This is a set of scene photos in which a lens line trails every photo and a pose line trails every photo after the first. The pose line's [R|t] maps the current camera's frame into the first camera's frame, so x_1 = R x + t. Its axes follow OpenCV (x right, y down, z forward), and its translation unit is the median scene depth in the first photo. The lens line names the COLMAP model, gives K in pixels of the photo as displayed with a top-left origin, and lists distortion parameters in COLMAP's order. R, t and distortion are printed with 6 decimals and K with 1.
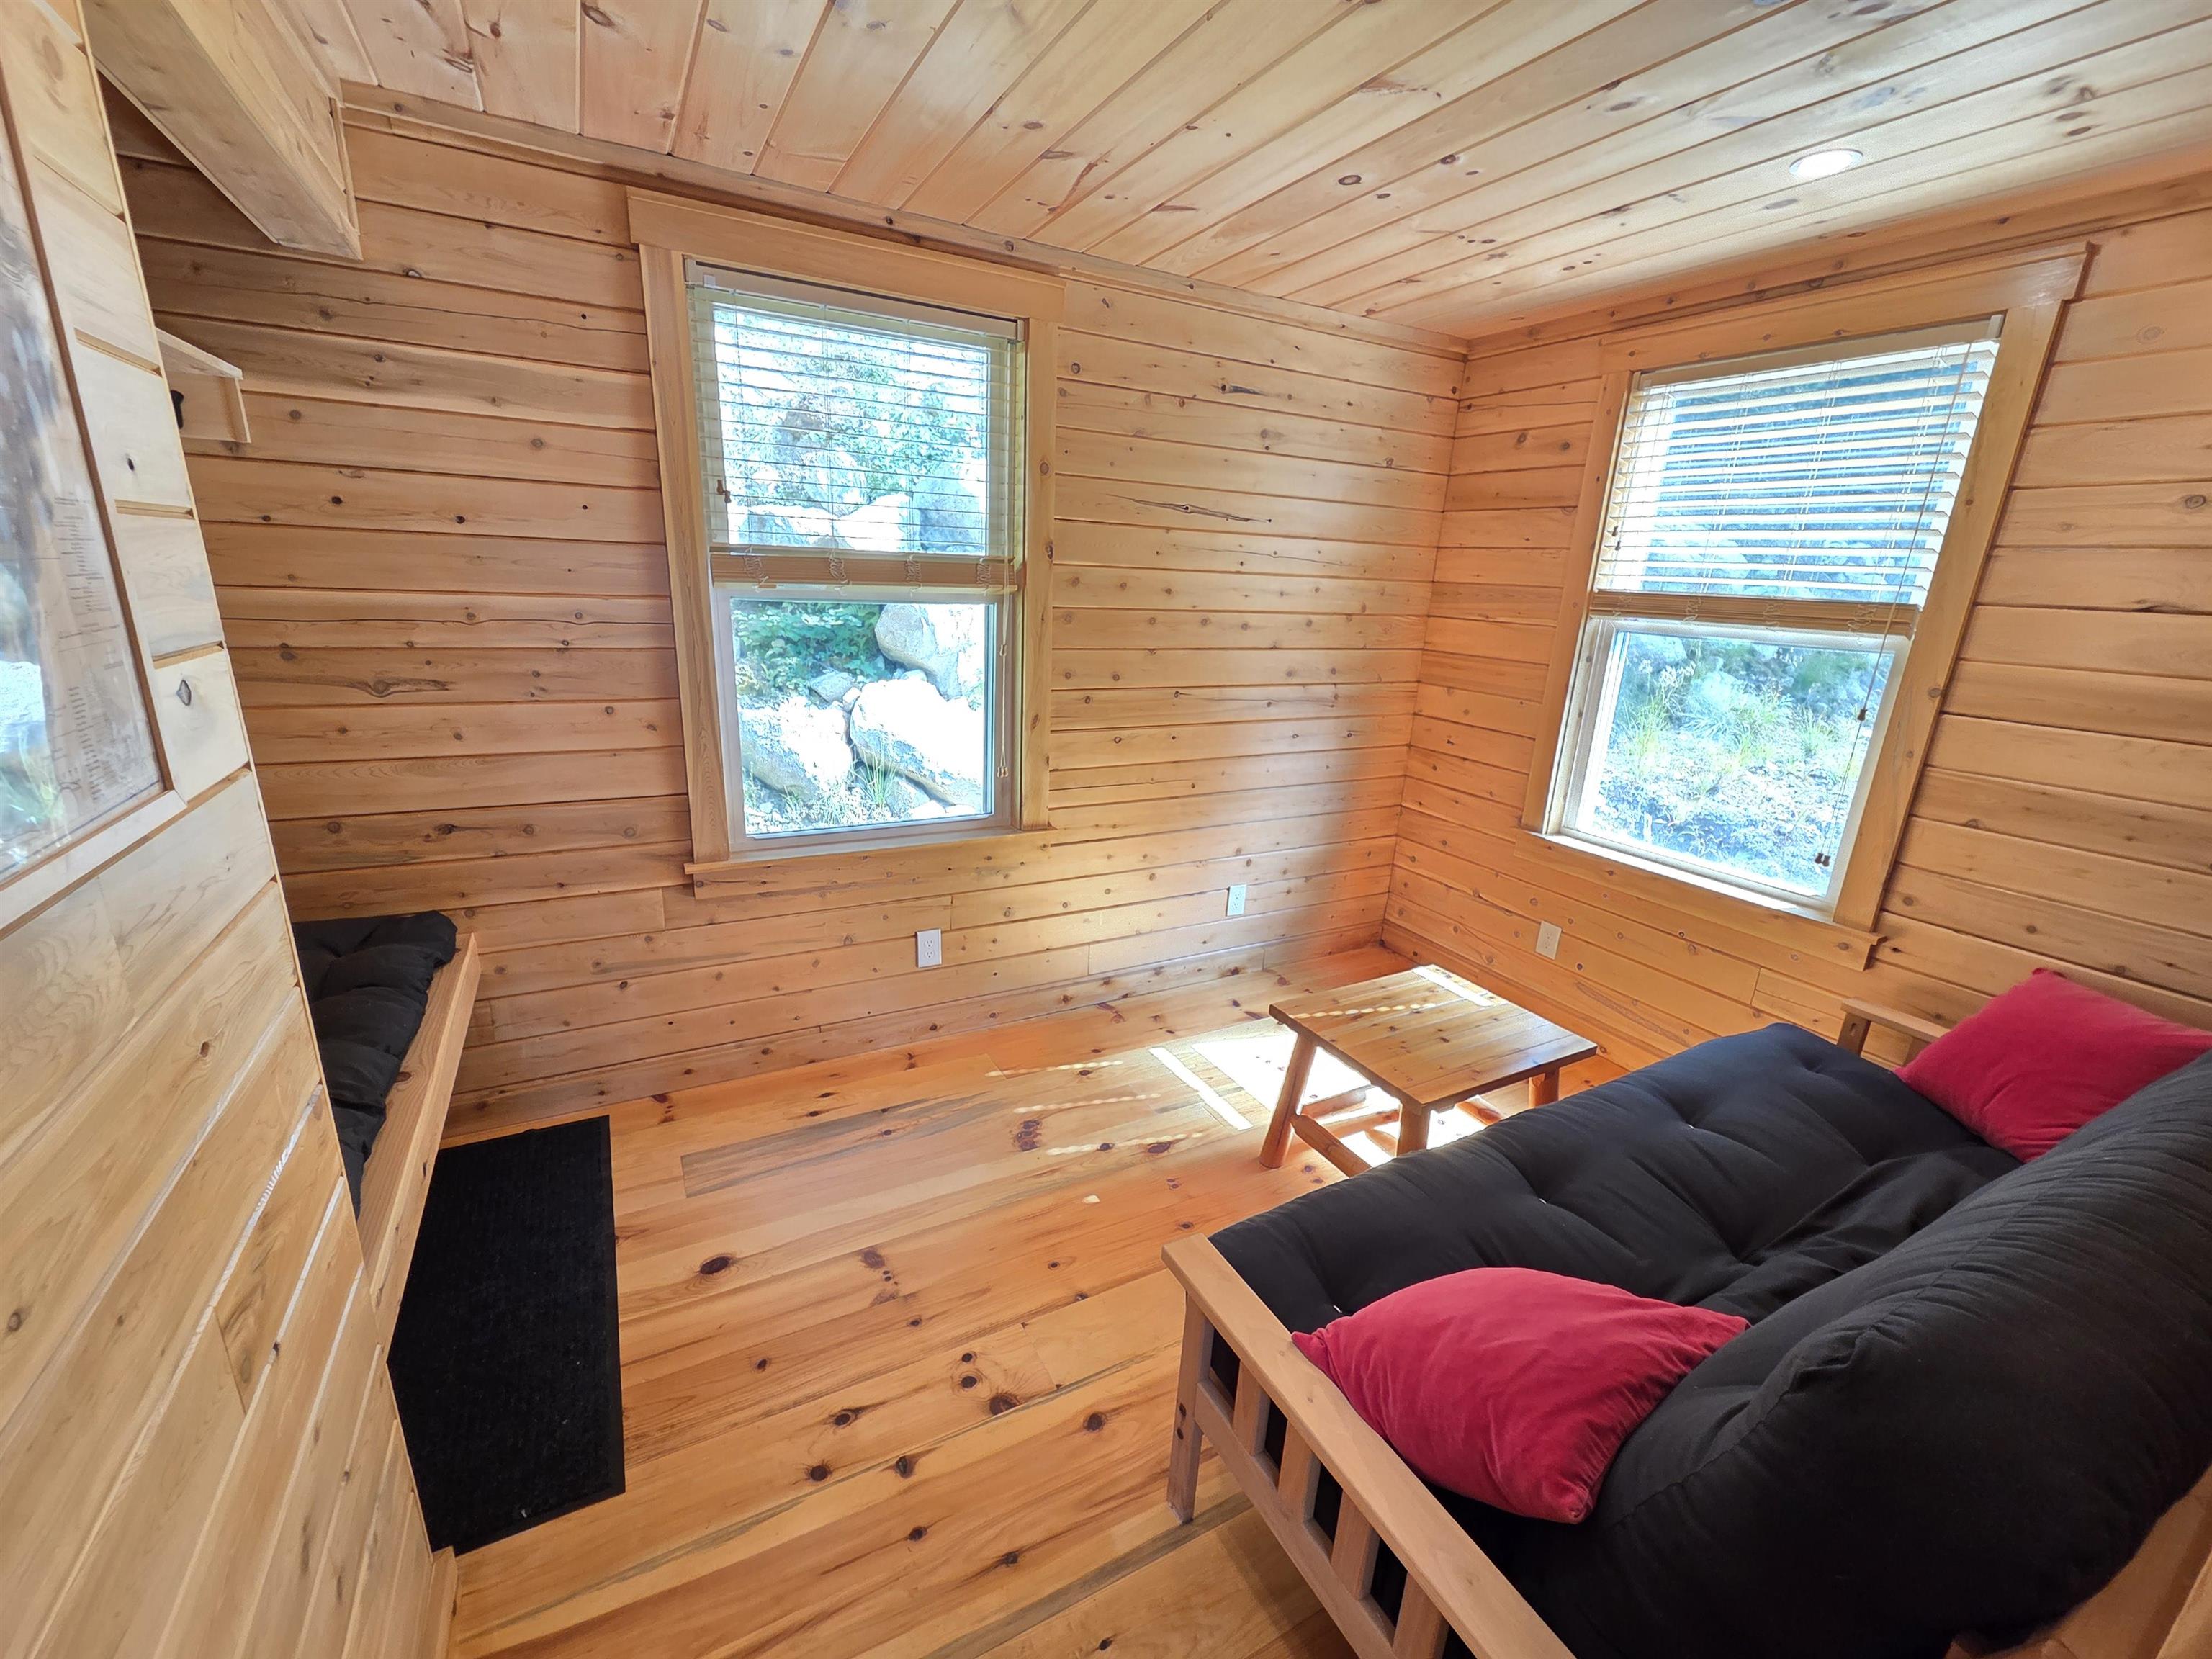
lens RADIAL K [[905.2, 0, 1094.5], [0, 905.2, 825.6], [0, 0, 1]] dist [0.003982, 0.000129]
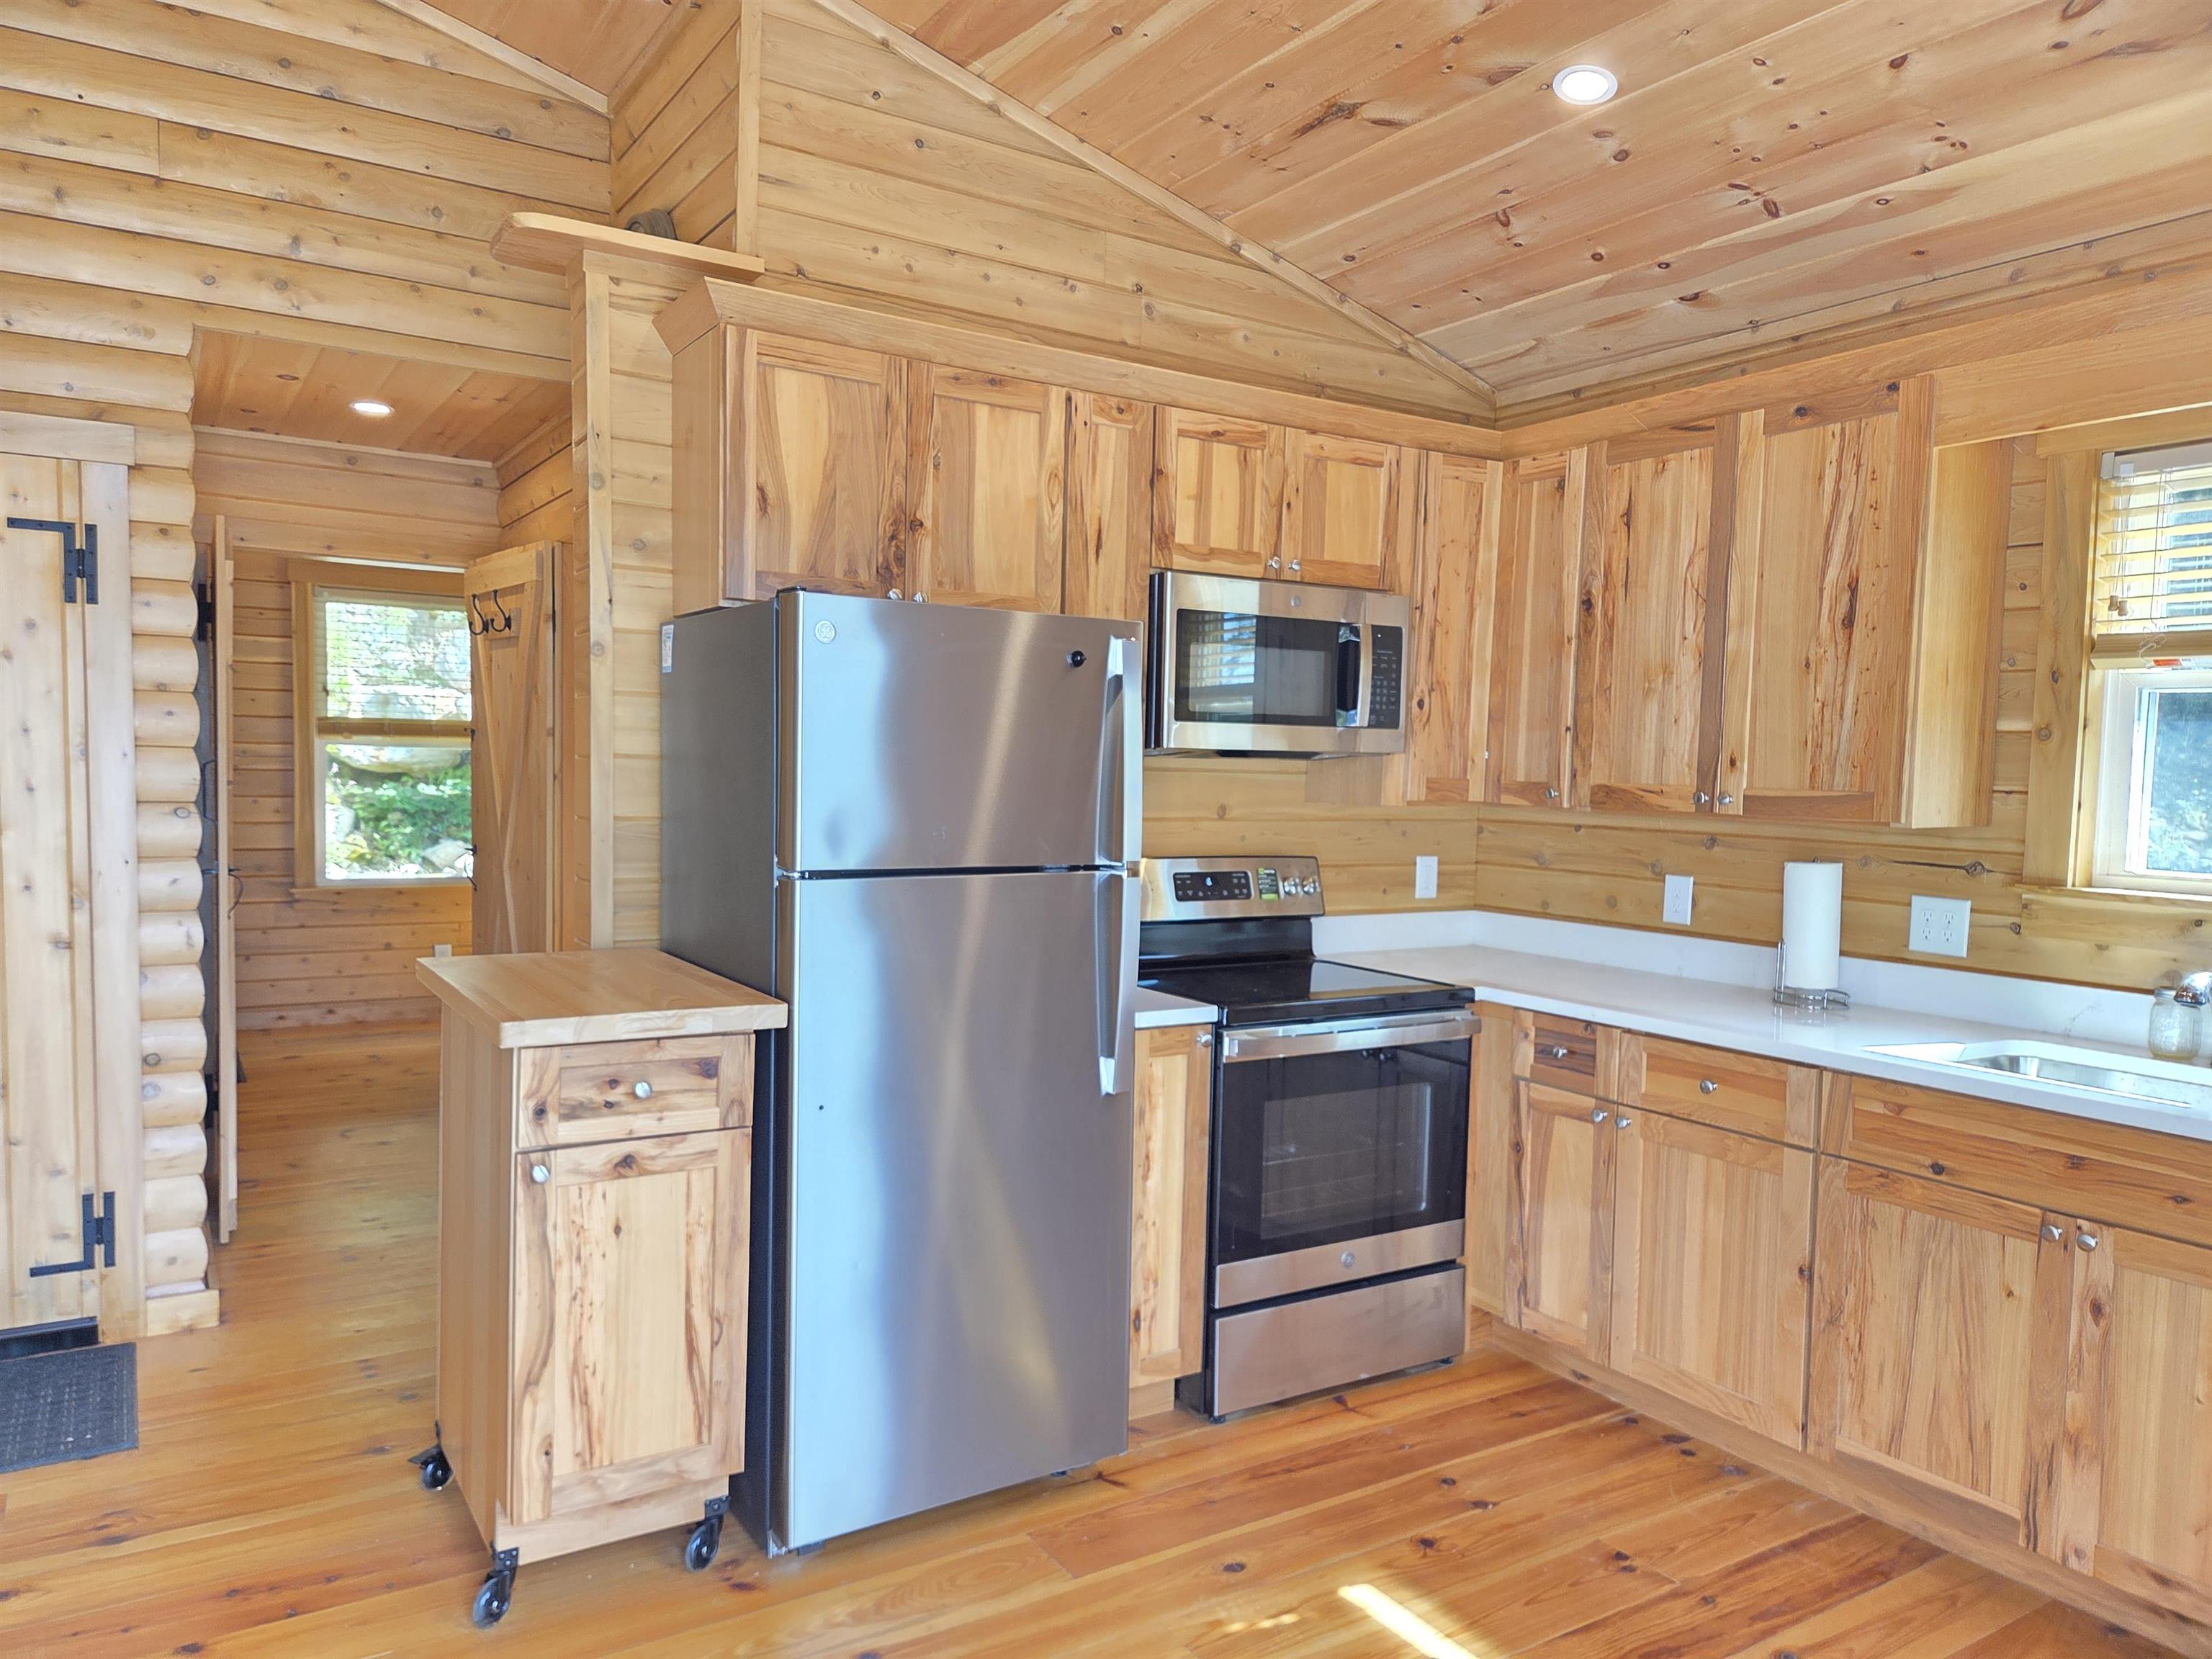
lens RADIAL K [[1491.1, 0, 1105.0], [0, 1491.1, 841.6], [0, 0, 1]] dist [0.014419, -0.004974]
pose [[0.996653, -0.023053, 0.078429, 0.315294], [0.039584, 0.975528, -0.216283, 0.223874], [-0.071524, 0.218663, 0.973176, -0.687144]]
